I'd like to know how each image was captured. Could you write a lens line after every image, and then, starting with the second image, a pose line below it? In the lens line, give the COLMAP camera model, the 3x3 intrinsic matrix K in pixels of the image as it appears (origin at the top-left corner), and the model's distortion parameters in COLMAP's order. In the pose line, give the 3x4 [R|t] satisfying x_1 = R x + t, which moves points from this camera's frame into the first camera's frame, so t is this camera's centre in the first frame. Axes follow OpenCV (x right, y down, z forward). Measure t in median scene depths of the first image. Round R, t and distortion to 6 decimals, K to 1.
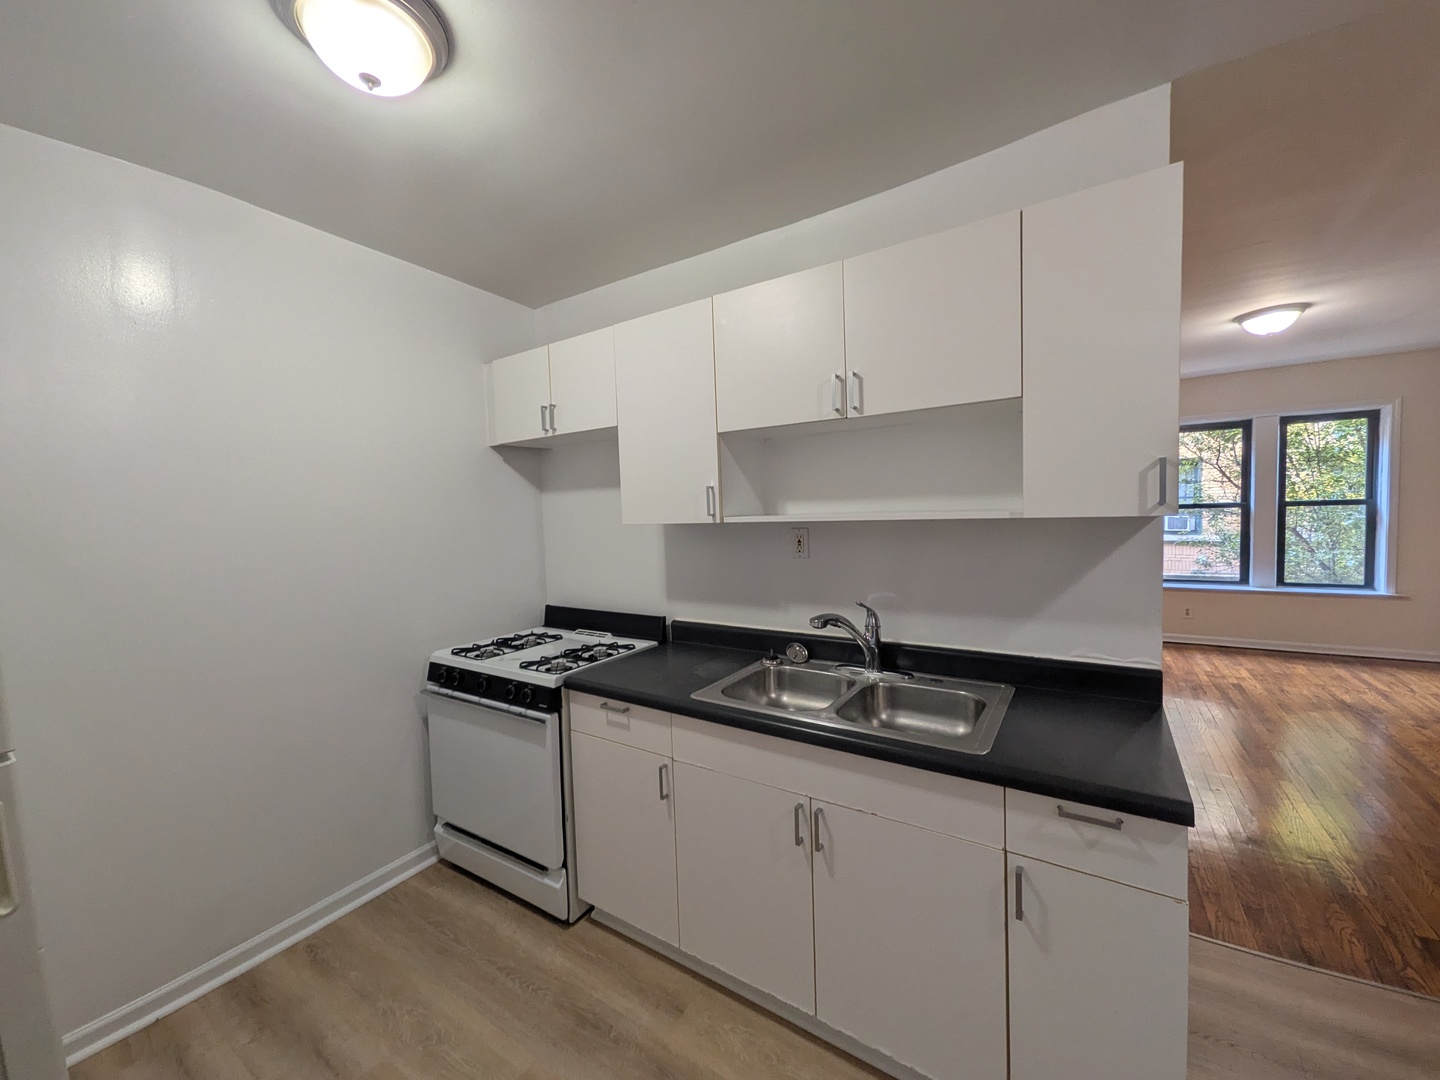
lens RADIAL K [[566.8, 0, 720.0], [0, 566.8, 540.0], [0, 0, 1]] dist [0.002334, -0.000180]
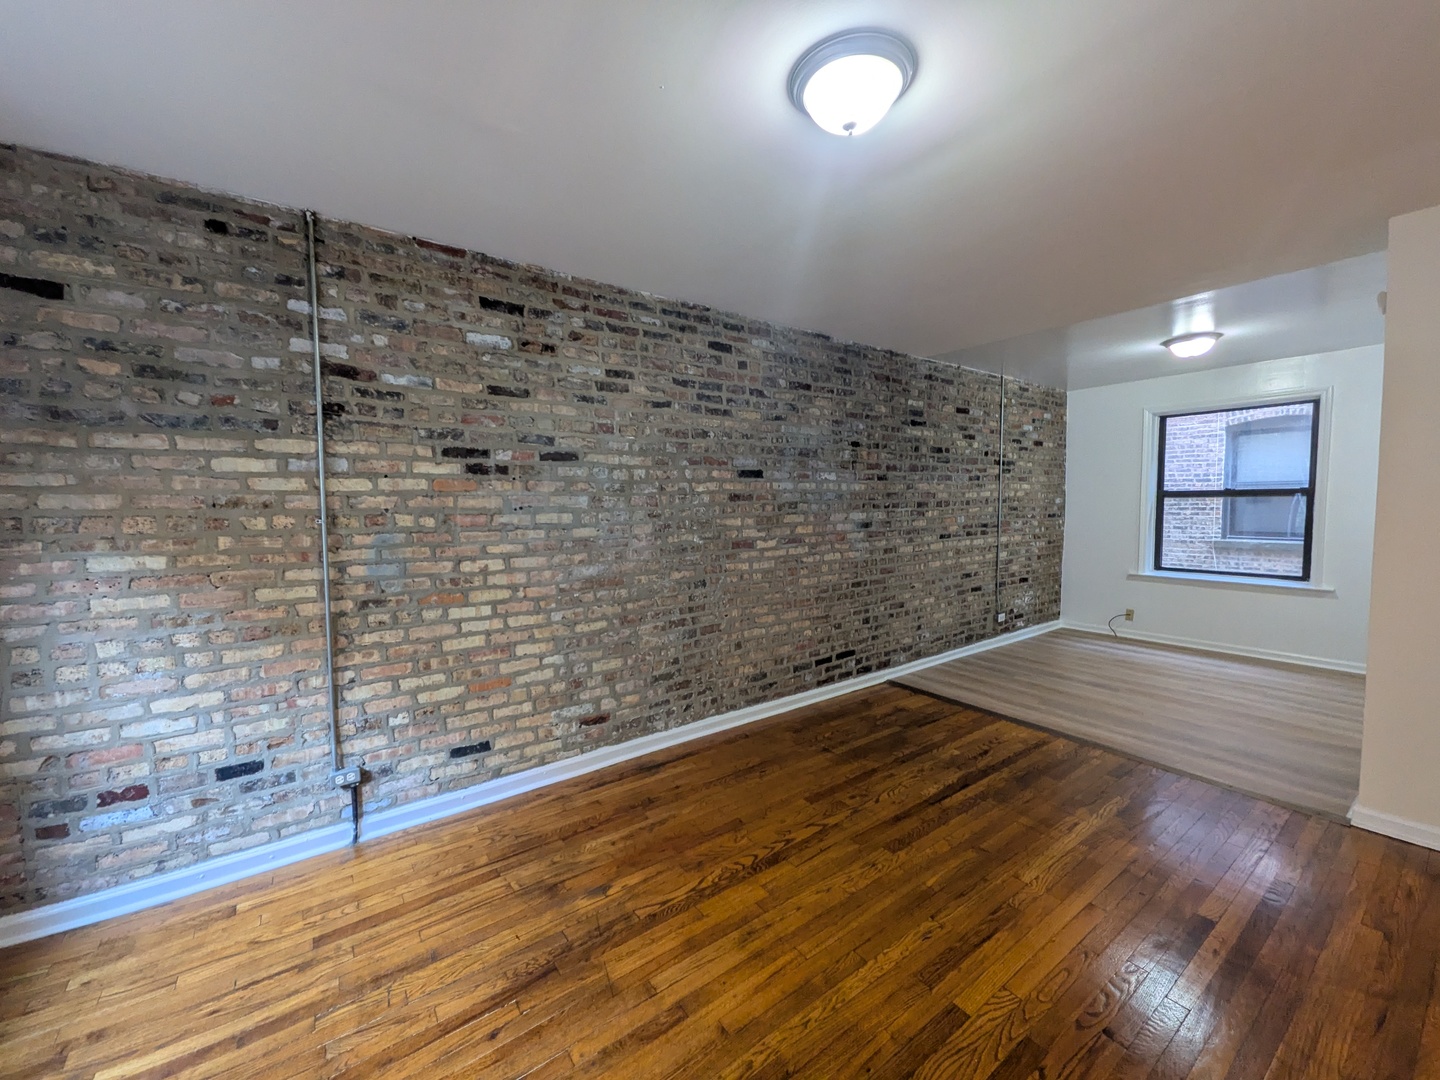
lens RADIAL K [[570.8, 0, 711.8], [0, 570.8, 538.6], [0, 0, 1]] dist [0.004431, 0.000011]
pose [[-0.931673, 0.023740, 0.362521, 1.305406], [0.065273, 0.992563, 0.102753, -0.137610], [-0.357386, 0.119396, -0.926294, 2.136954]]
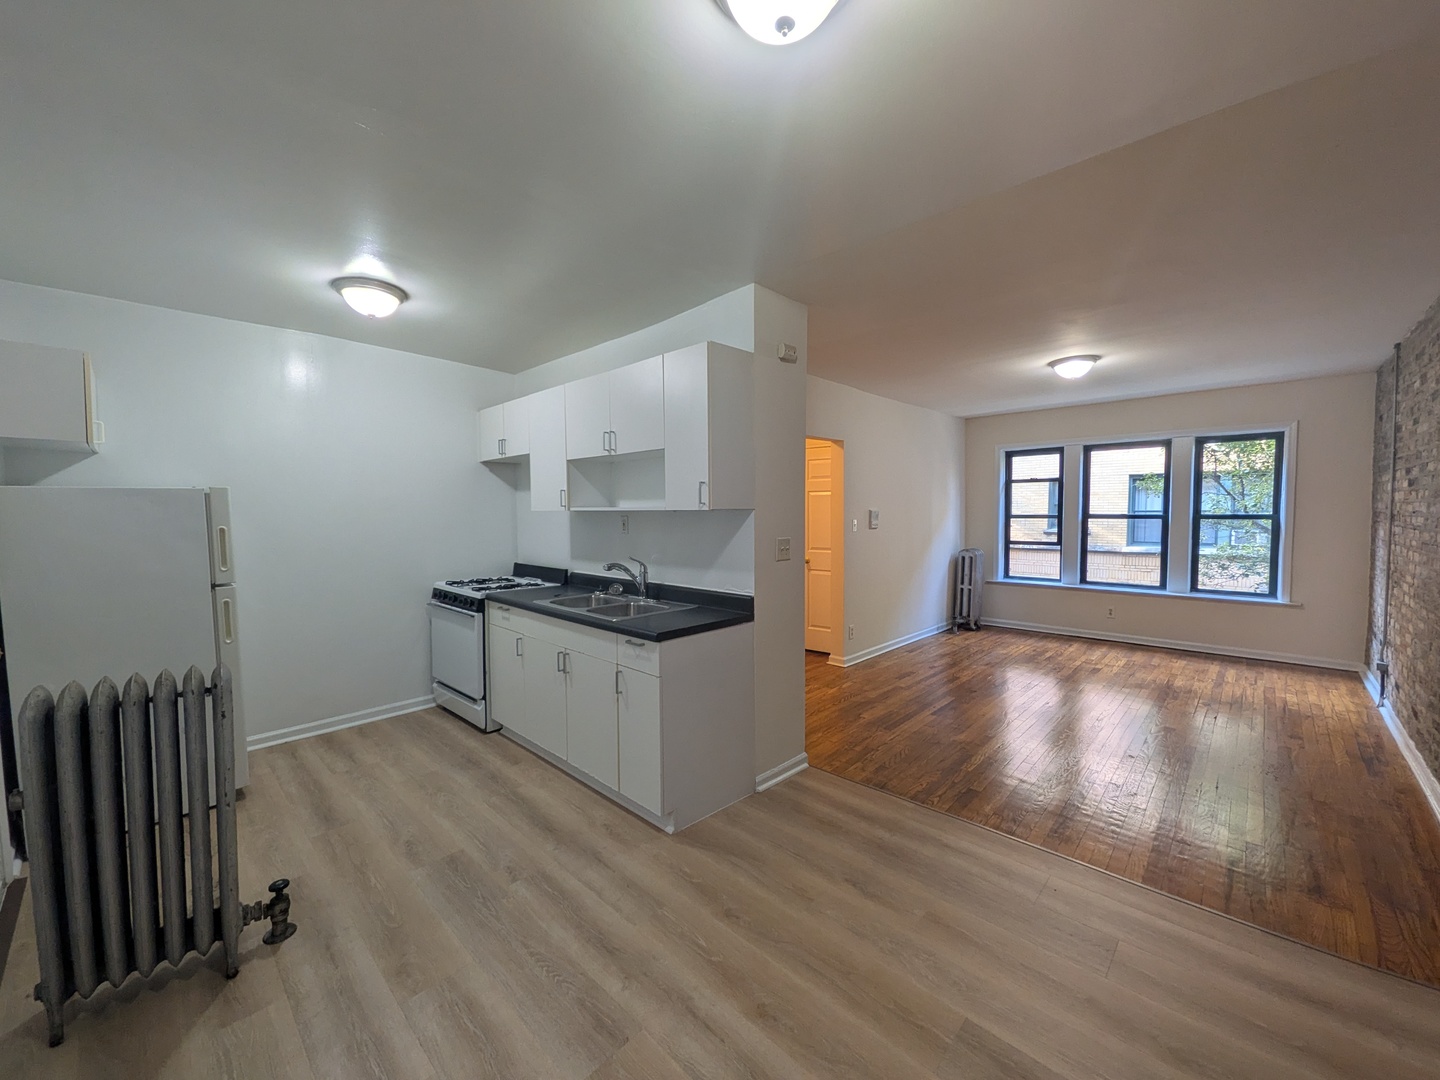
lens RADIAL K [[567.7, 0, 716.6], [0, 567.7, 538.6], [0, 0, 1]] dist [0.001749, 0.000136]
pose [[0.982081, 0.039152, -0.184349, 0.627808], [-0.039489, 0.999218, 0.001841, 0.027697], [0.184277, 0.005471, 0.982859, -0.525813]]
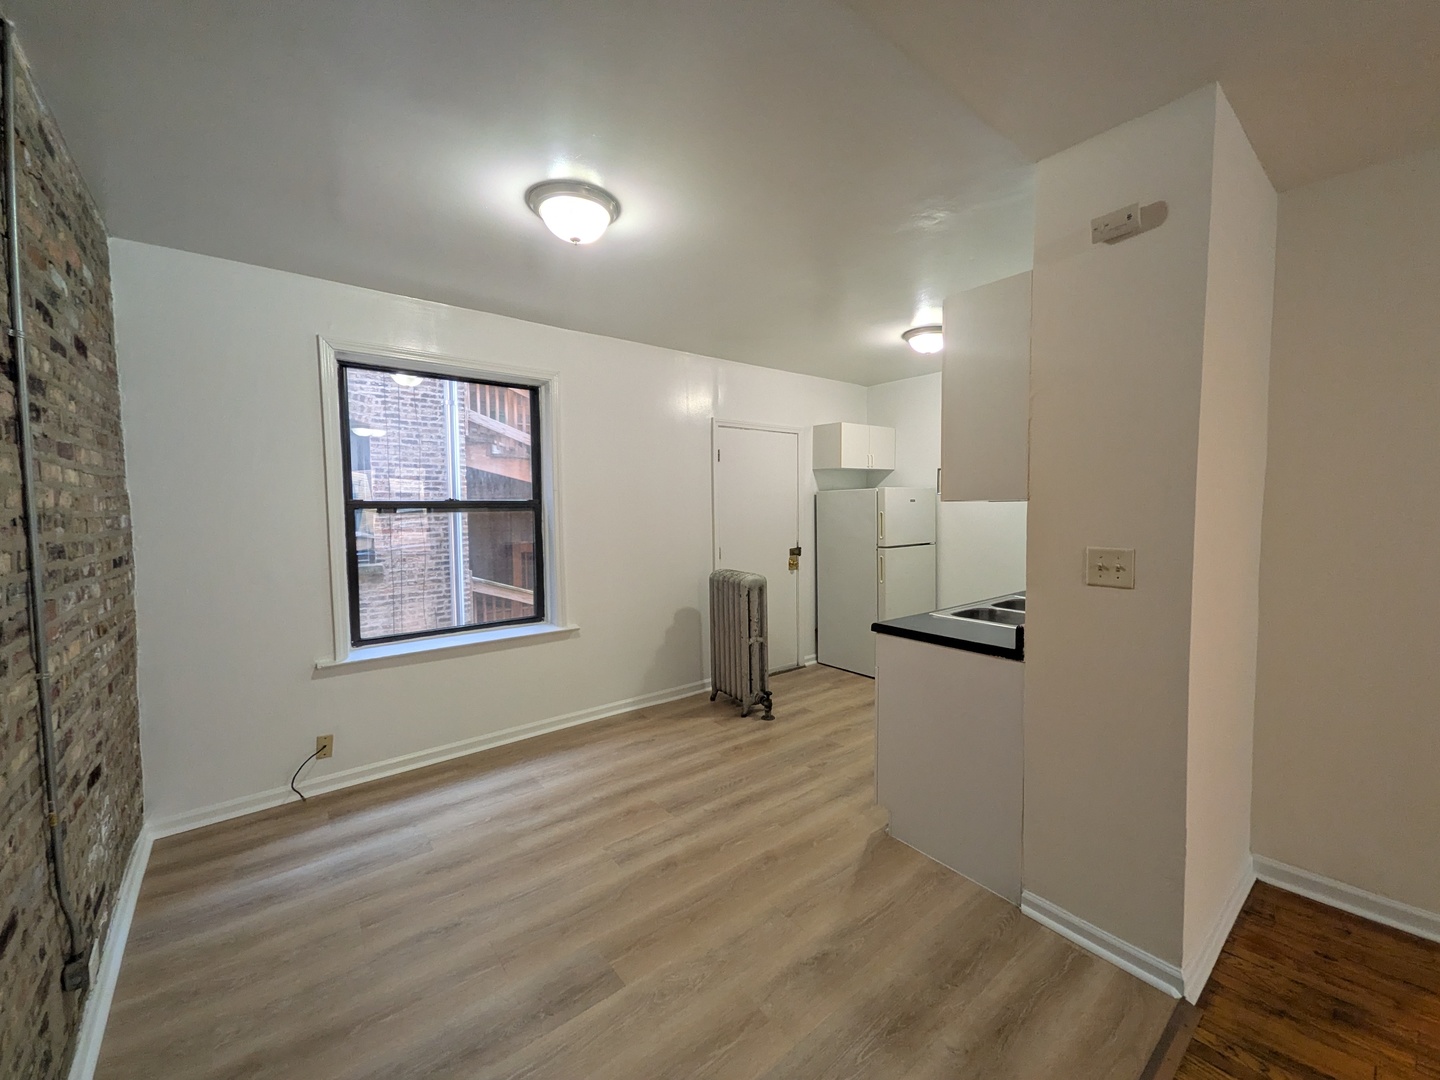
lens RADIAL K [[570.8, 0, 711.8], [0, 570.8, 538.6], [0, 0, 1]] dist [0.004431, 0.000011]
pose [[-0.320260, 0.094615, -0.942593, 1.379566], [-0.033031, 0.993280, 0.110926, -0.053407], [0.946754, 0.066660, -0.314983, 0.451679]]
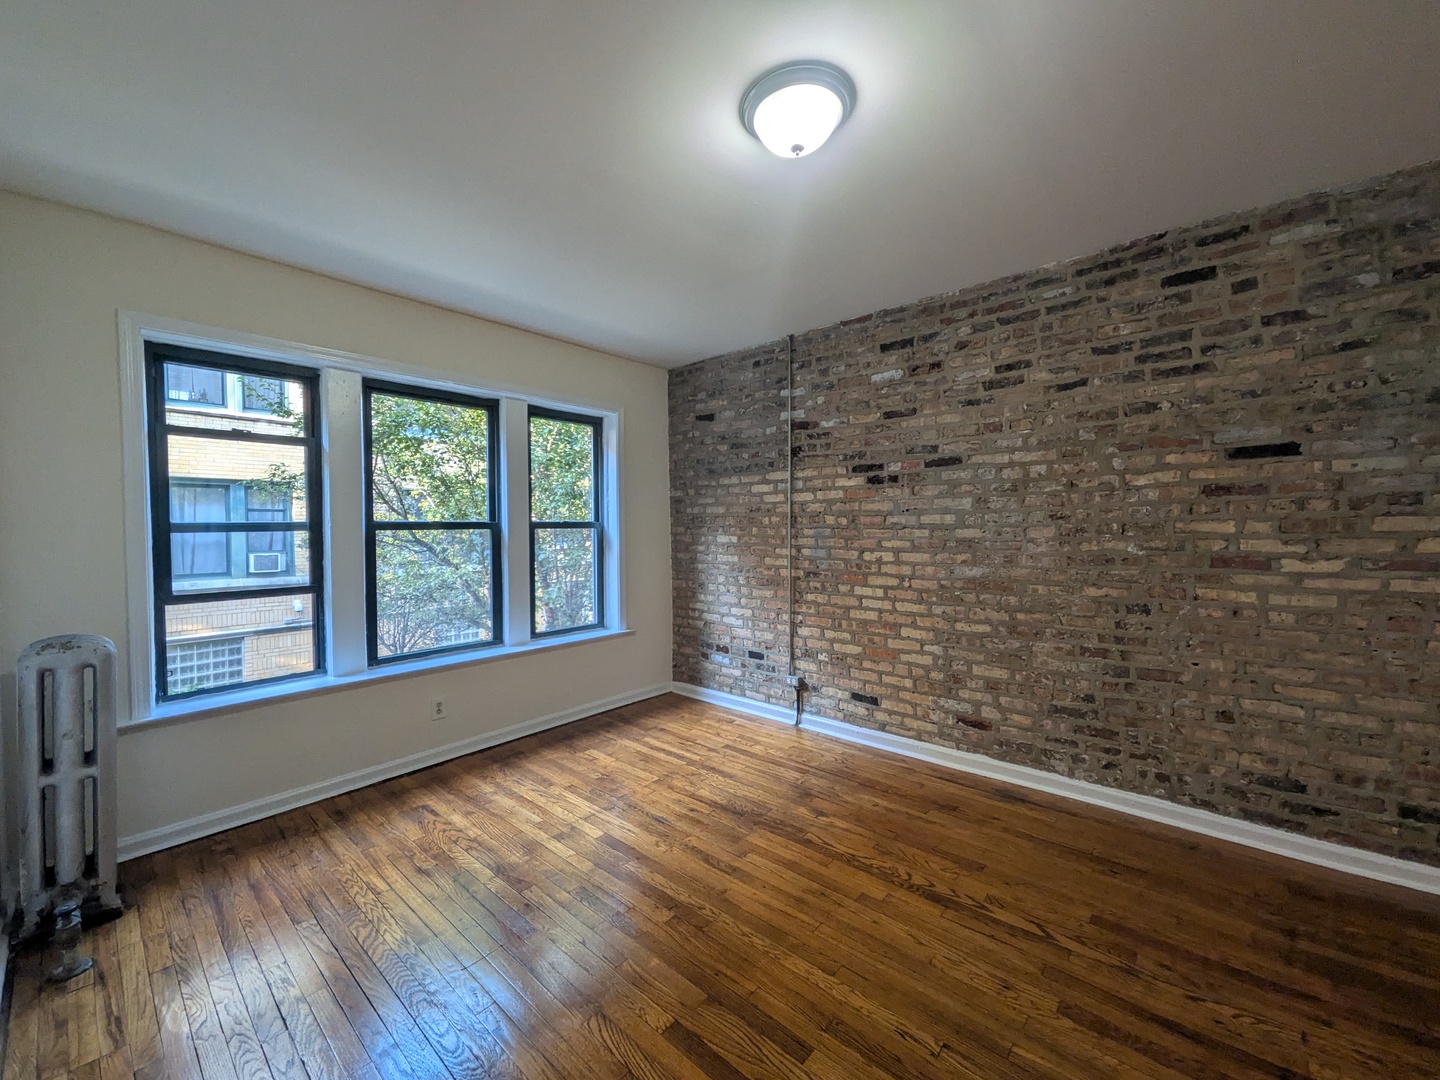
lens RADIAL K [[570.8, 0, 711.8], [0, 570.8, 538.6], [0, 0, 1]] dist [0.004431, 0.000011]
pose [[0.153899, 0.014114, 0.987986, 0.676010], [0.060399, 0.997894, -0.023664, -0.034251], [-0.986239, 0.063315, 0.152723, 1.452283]]
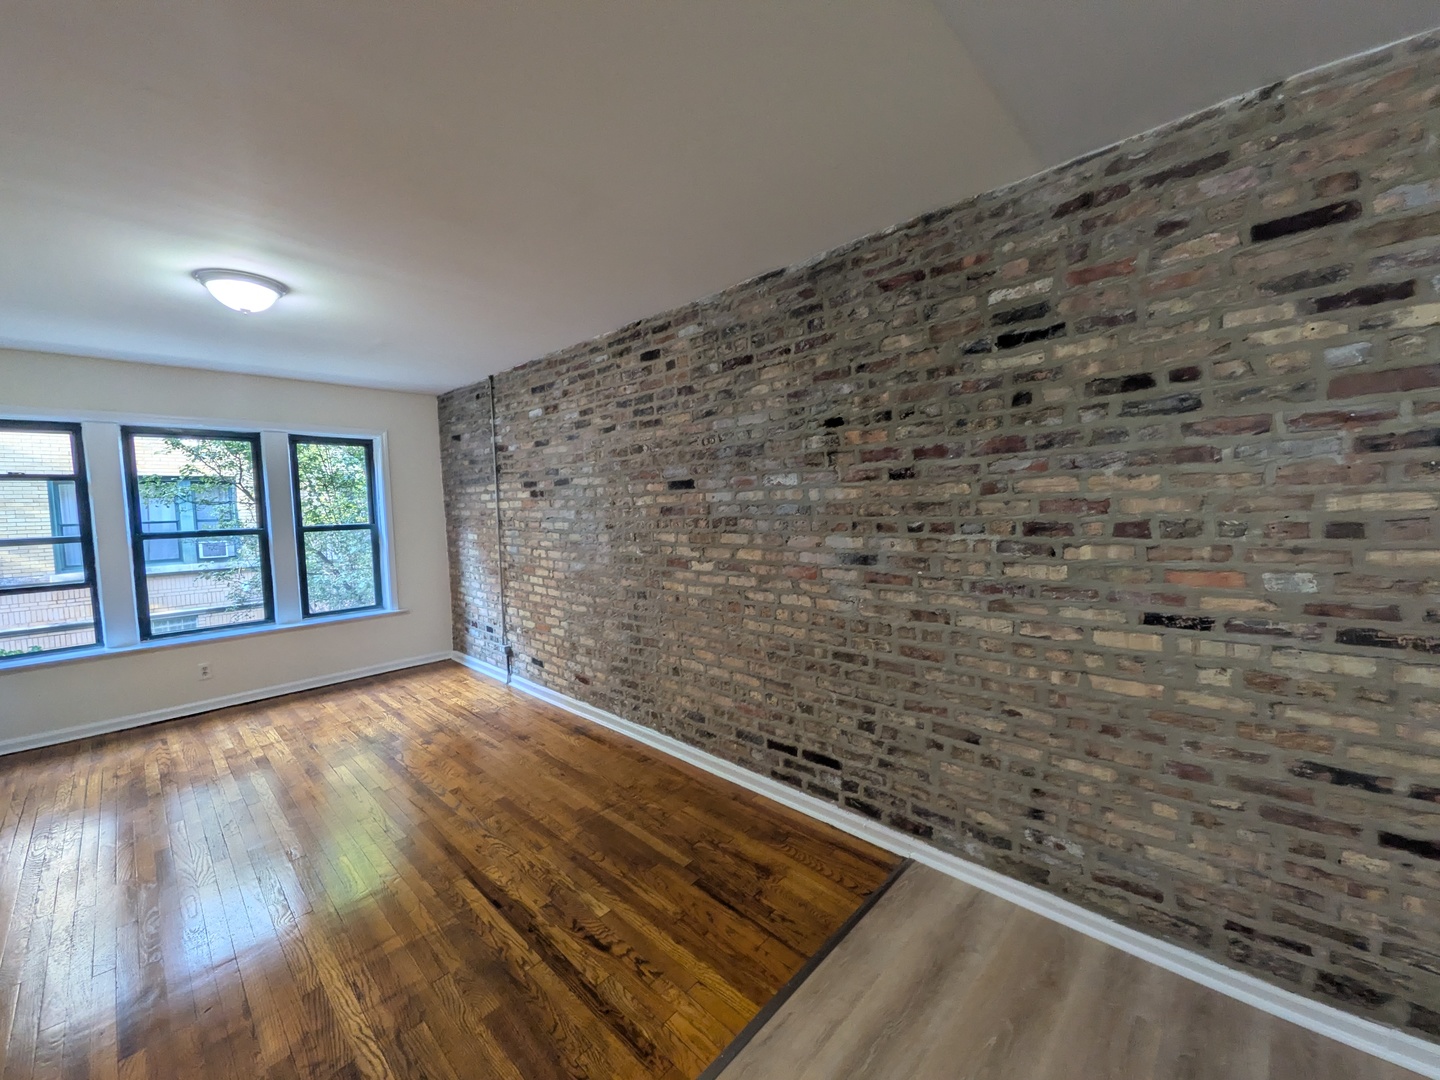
lens RADIAL K [[567.7, 0, 716.6], [0, 567.7, 538.6], [0, 0, 1]] dist [0.001749, 0.000136]
pose [[0.183830, -0.035626, 0.982312, 0.463357], [0.073658, 0.997032, 0.022376, -0.044058], [-0.980194, 0.068242, 0.185908, 0.372941]]
